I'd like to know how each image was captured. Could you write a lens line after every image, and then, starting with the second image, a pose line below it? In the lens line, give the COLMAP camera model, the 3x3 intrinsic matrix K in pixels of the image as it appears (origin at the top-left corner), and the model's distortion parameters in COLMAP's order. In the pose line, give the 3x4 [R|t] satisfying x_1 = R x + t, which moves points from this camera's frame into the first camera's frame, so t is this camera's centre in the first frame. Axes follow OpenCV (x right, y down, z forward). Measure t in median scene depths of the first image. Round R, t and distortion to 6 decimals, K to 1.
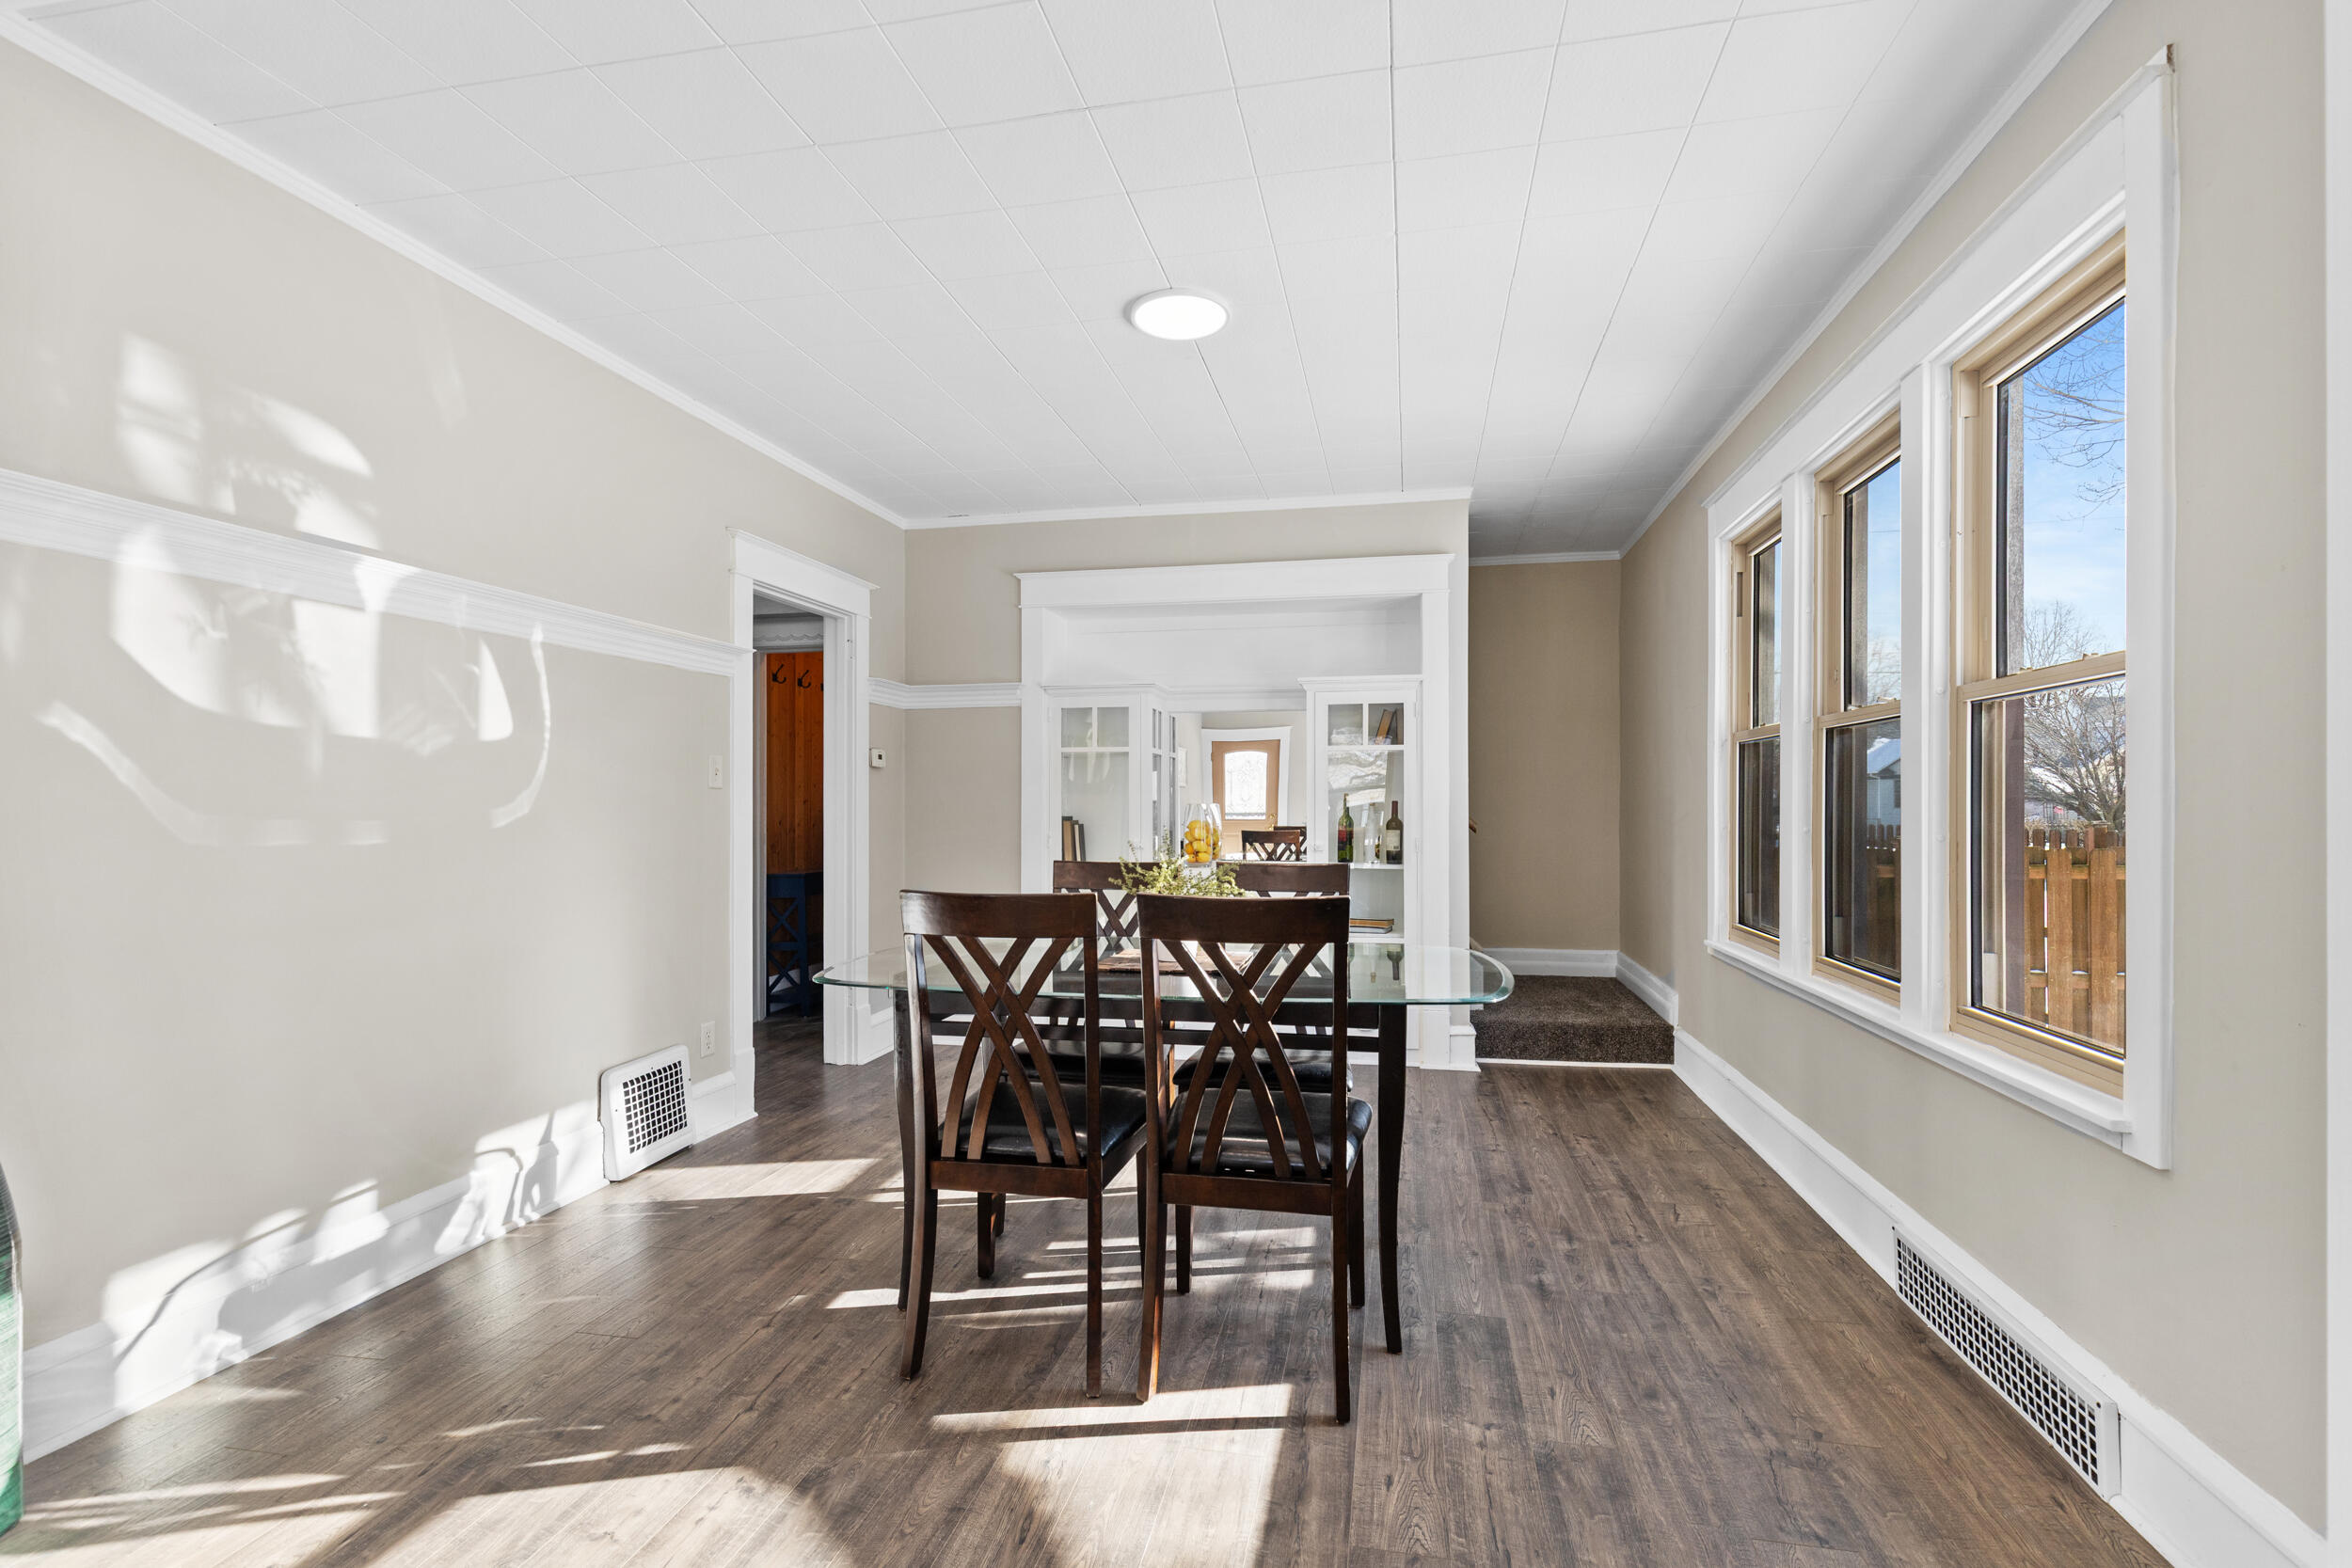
lens RADIAL K [[1064.4, 0, 1191.9], [0, 1064.4, 791.3], [0, 0, 1]] dist [-0.000343, -0.000220]
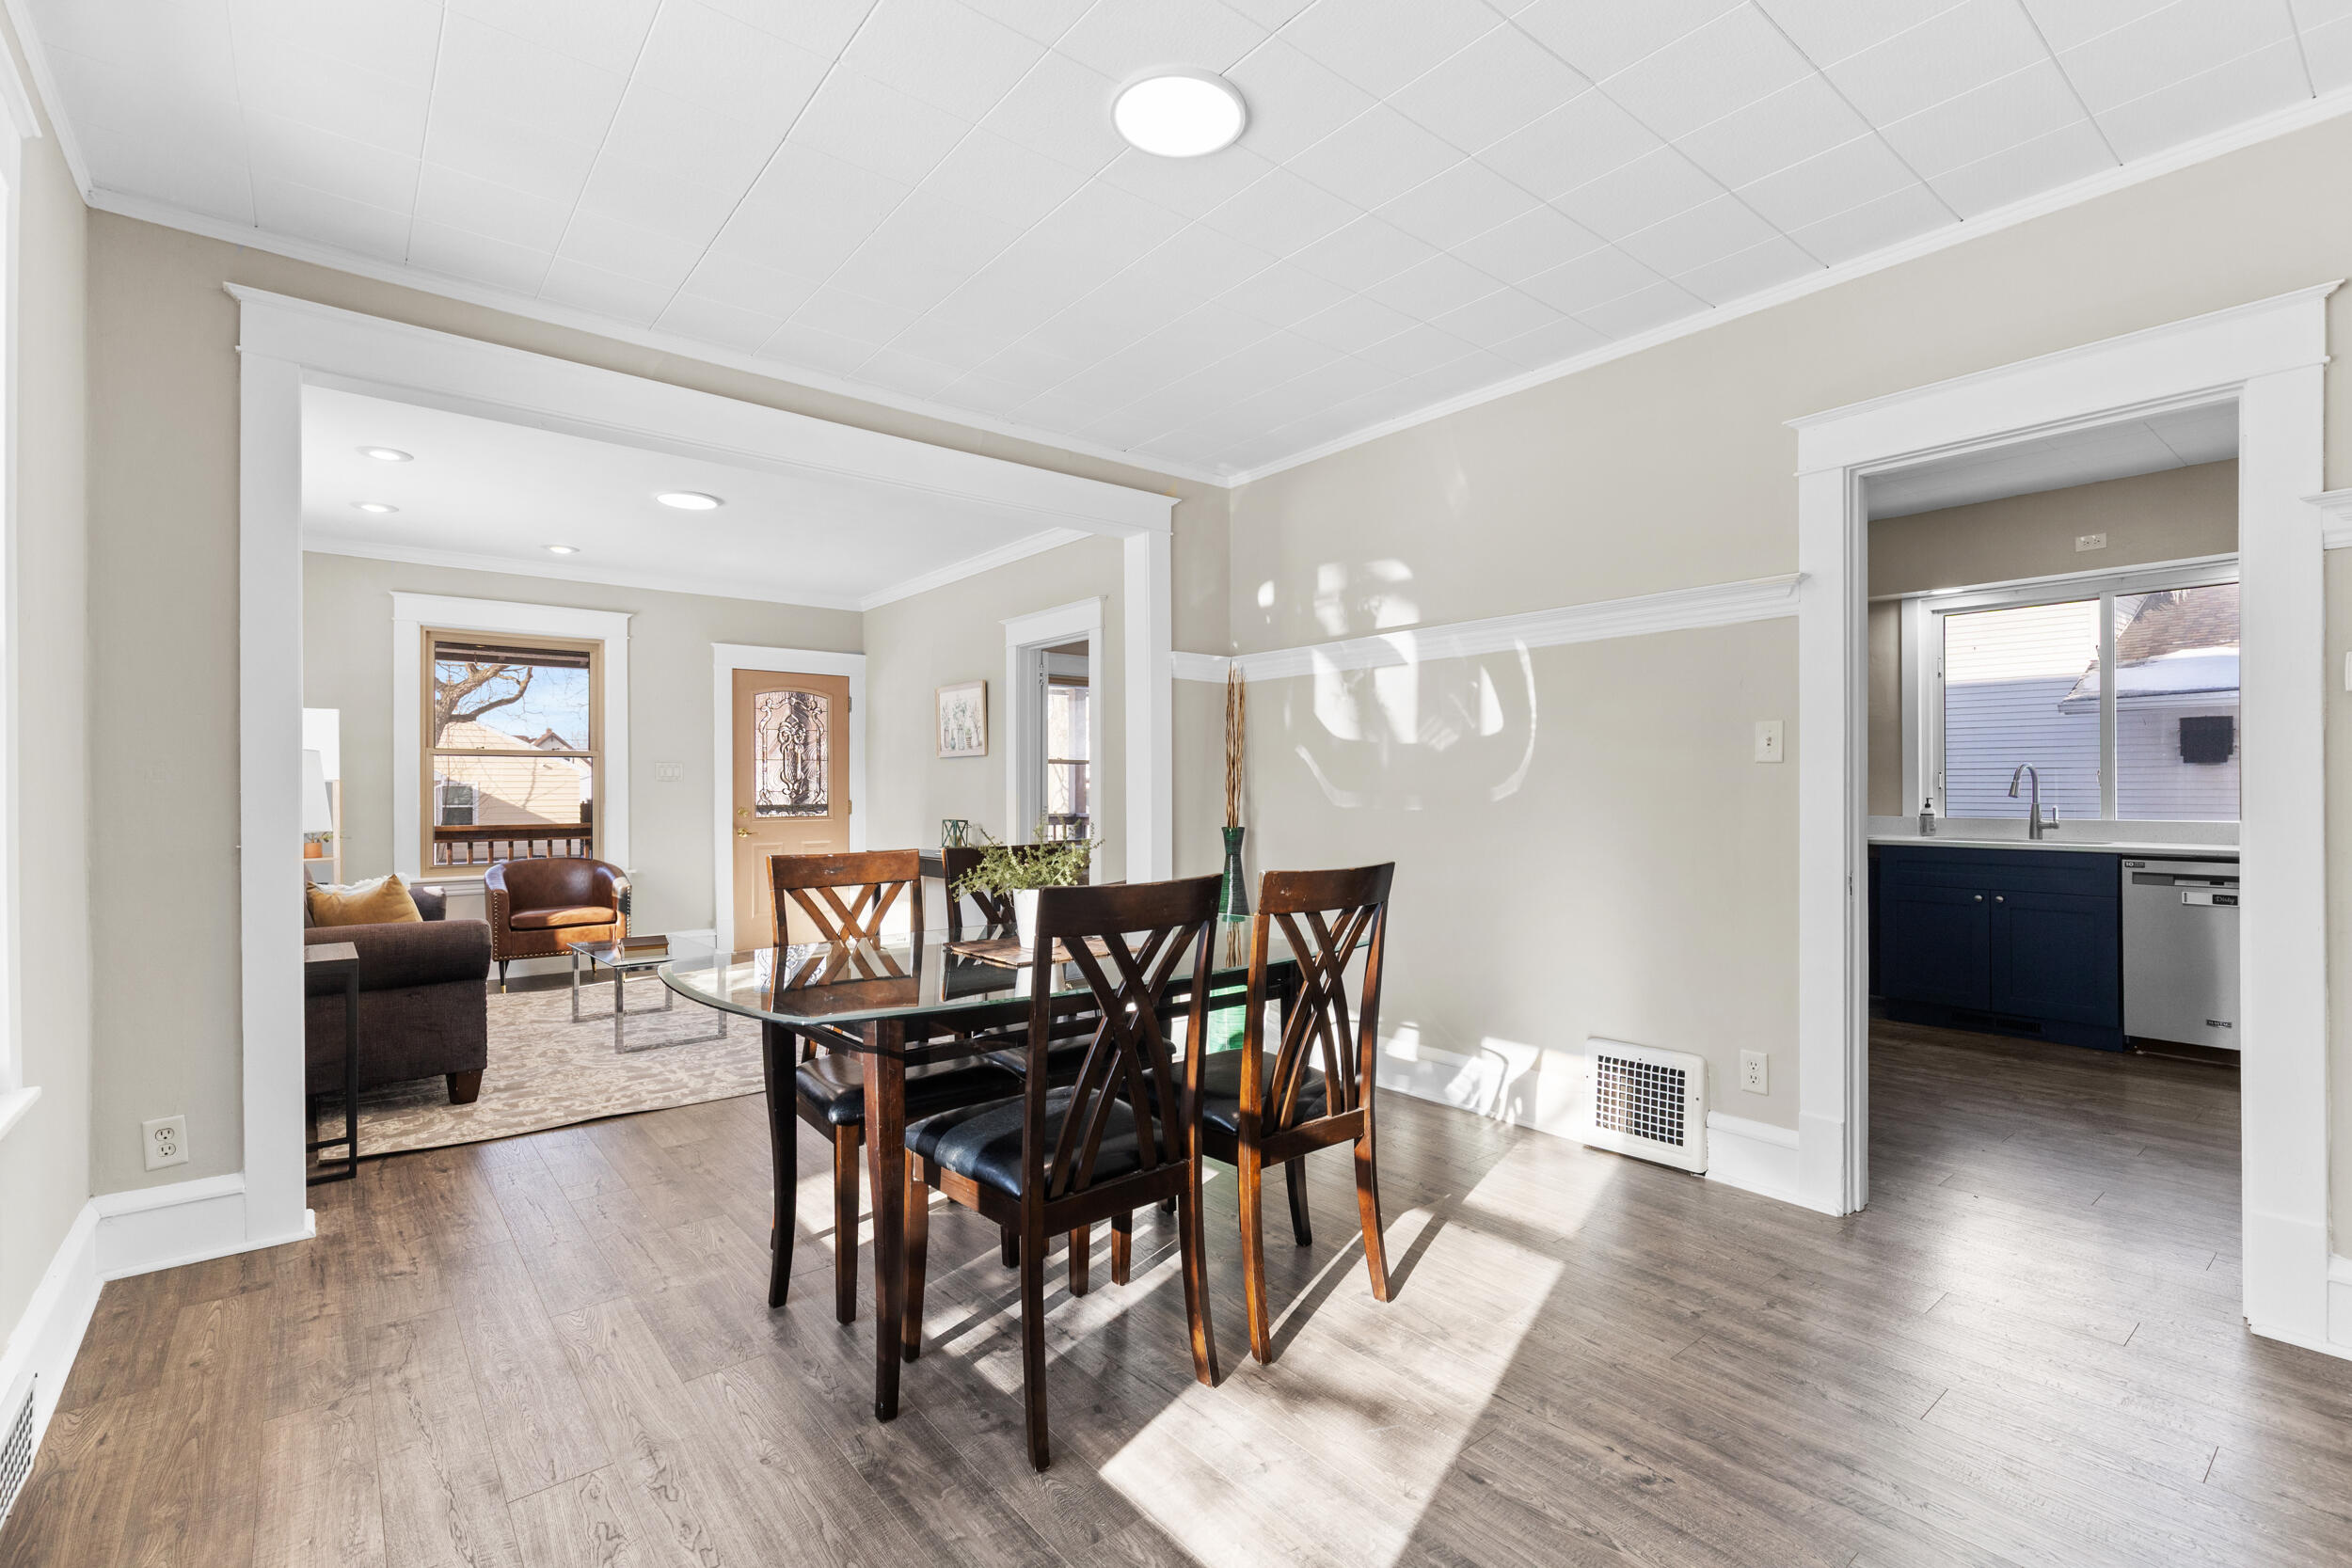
lens RADIAL K [[1064.4, 0, 1200.6], [0, 1064.4, 784.9], [0, 0, 1]] dist [-0.000343, -0.000220]
pose [[-0.630773, -0.000450, -0.775968, 0.585156], [0.014224, 0.999825, -0.012142, 0.023913], [0.775837, -0.018697, -0.630656, 1.571157]]
